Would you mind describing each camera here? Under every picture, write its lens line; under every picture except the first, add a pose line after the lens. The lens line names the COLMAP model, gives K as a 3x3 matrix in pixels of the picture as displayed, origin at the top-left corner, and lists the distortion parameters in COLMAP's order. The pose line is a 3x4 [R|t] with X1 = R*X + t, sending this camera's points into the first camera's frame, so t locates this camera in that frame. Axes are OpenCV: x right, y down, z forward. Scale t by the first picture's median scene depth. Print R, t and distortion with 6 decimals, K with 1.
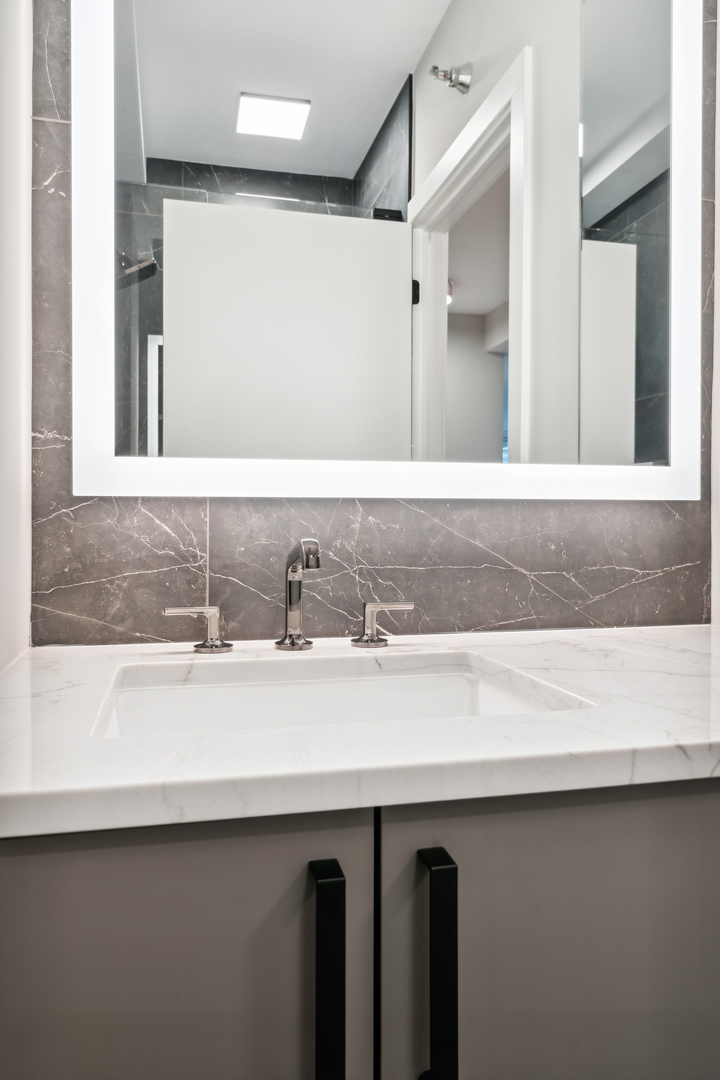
lens RADIAL K [[769.4, 0, 359.1], [0, 769.4, 548.6], [0, 0, 1]] dist [-0.030936, 0.002169]
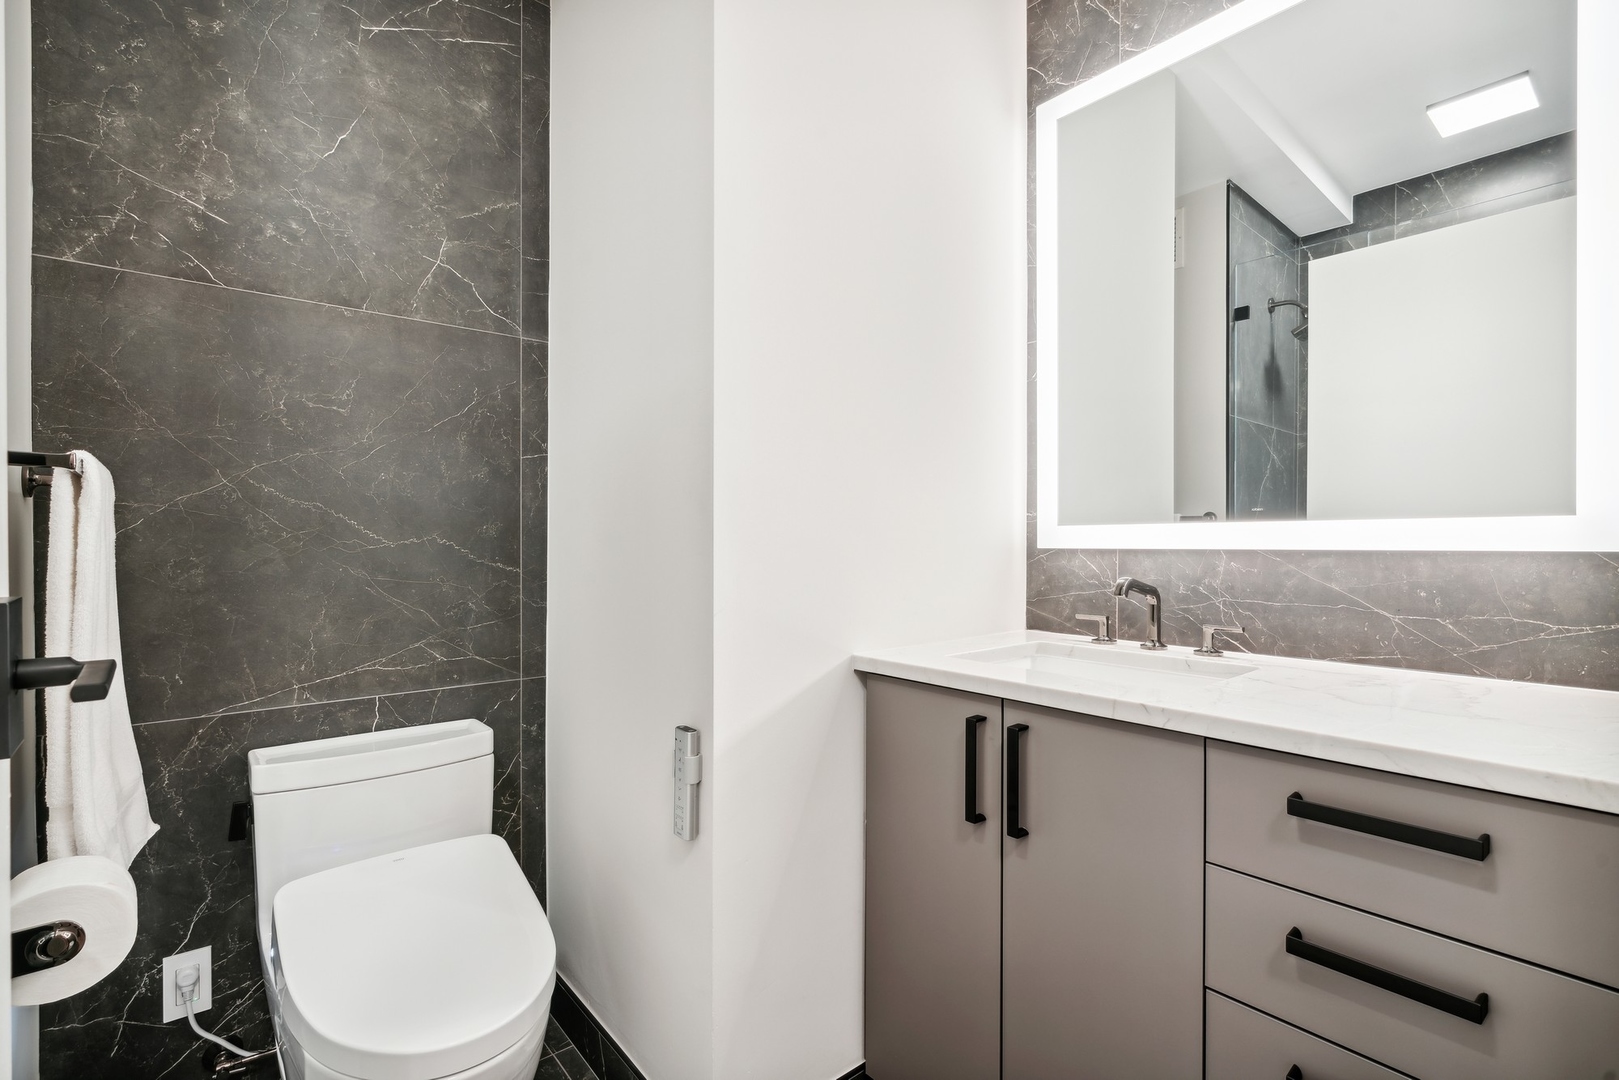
lens RADIAL K [[726.8, 0, 810.4], [0, 726.8, 540.7], [0, 0, 1]] dist [-0.022374, 0.001638]
pose [[0.440437, -0.000639, -0.897783, 0.825822], [-0.026076, 0.999569, -0.013504, -0.043567], [0.897405, 0.029358, 0.440230, -0.227532]]
